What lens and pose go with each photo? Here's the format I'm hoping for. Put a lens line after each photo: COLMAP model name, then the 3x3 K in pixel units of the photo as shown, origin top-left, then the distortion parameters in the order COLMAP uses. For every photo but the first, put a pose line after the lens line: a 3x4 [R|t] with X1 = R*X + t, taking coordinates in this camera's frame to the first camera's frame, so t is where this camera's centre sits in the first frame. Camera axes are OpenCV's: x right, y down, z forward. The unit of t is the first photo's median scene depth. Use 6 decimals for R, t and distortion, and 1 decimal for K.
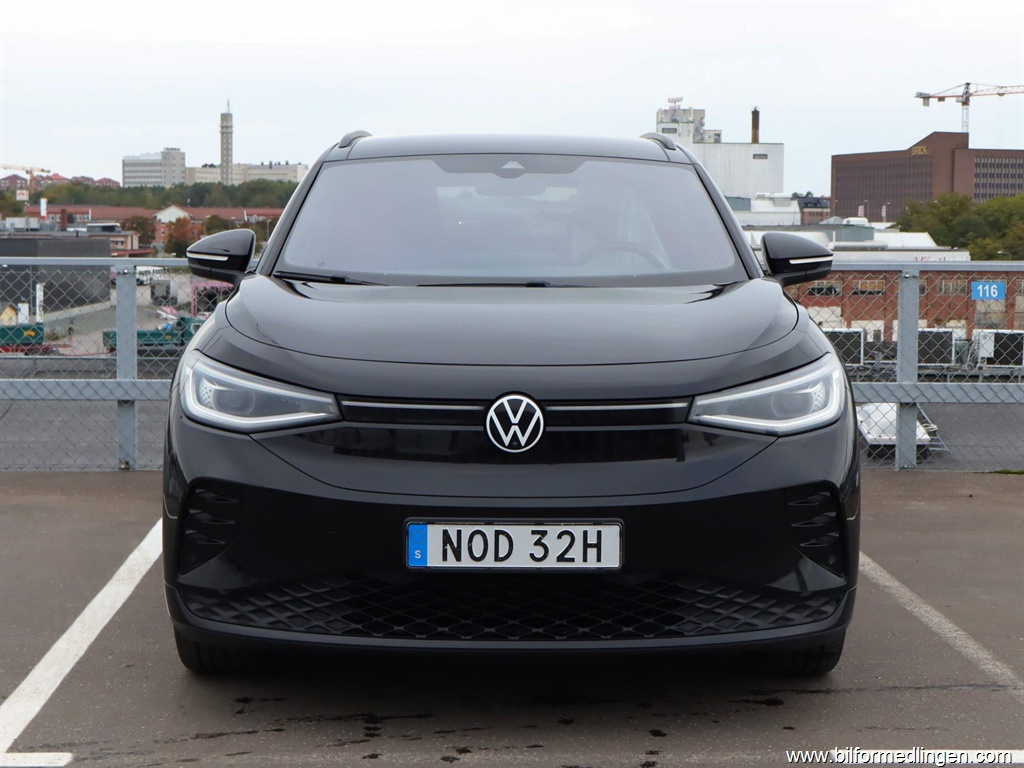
lens RADIAL K [[1919.0, 0, 512.0], [0, 1919.0, 383.6], [0, 0, 1]] dist [0.031987, 0.000000]
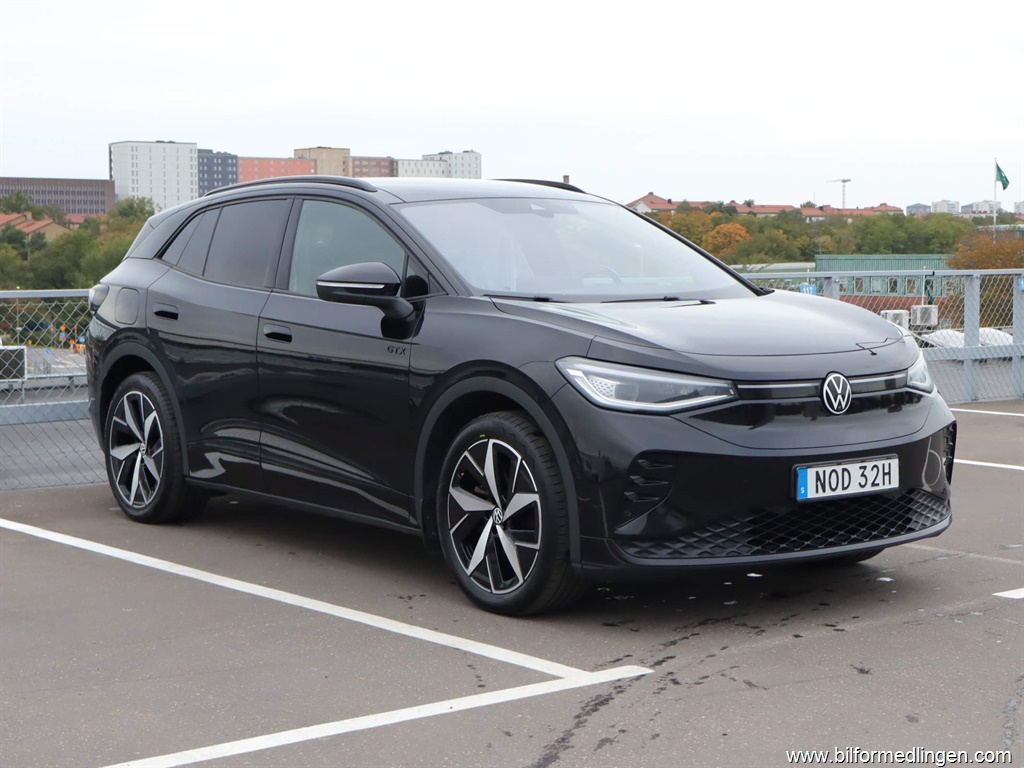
lens RADIAL K [[1919.0, 0, 520.0], [0, 1919.0, 388.2], [0, 0, 1]] dist [0.031987, 0.000000]
pose [[0.792047, -0.056605, 0.607830, -1.059704], [0.061060, 0.998044, 0.013377, -0.016878], [-0.607399, 0.026519, 0.793954, 0.008344]]
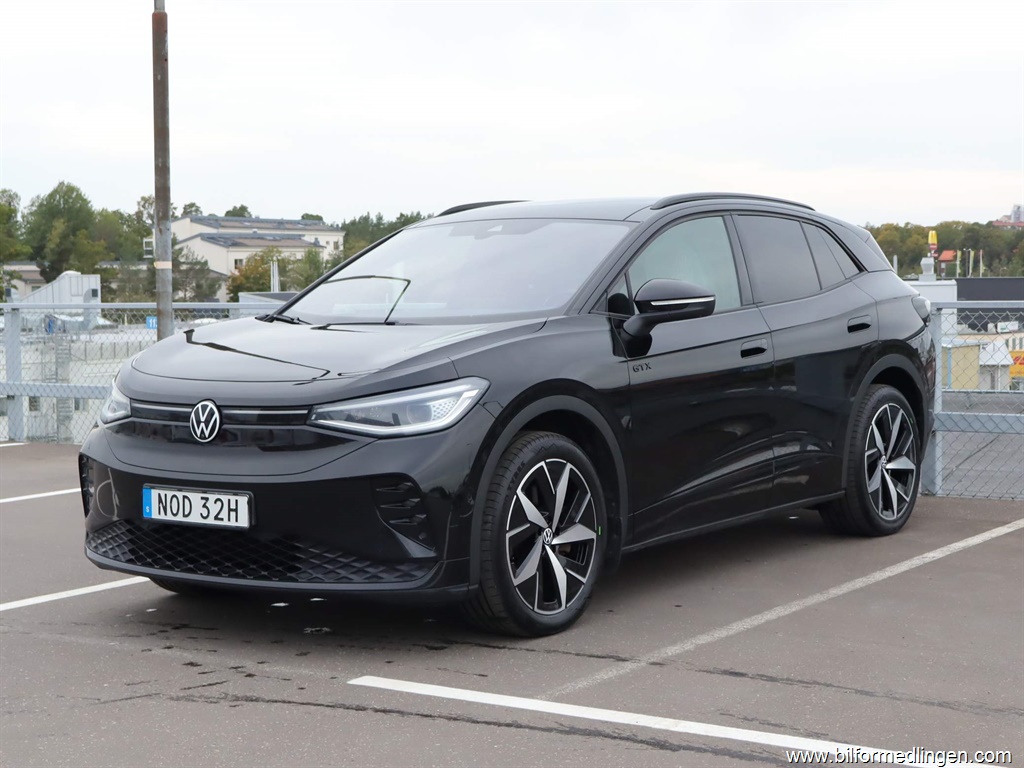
lens RADIAL K [[1919.0, 0, 517.0], [0, 1919.0, 384.2], [0, 0, 1]] dist [0.031987, 0.000000]
pose [[0.798834, 0.017336, -0.601302, 1.044687], [-0.028318, 0.999560, -0.008802, -0.000750], [0.600885, 0.024059, 0.798973, 0.003589]]
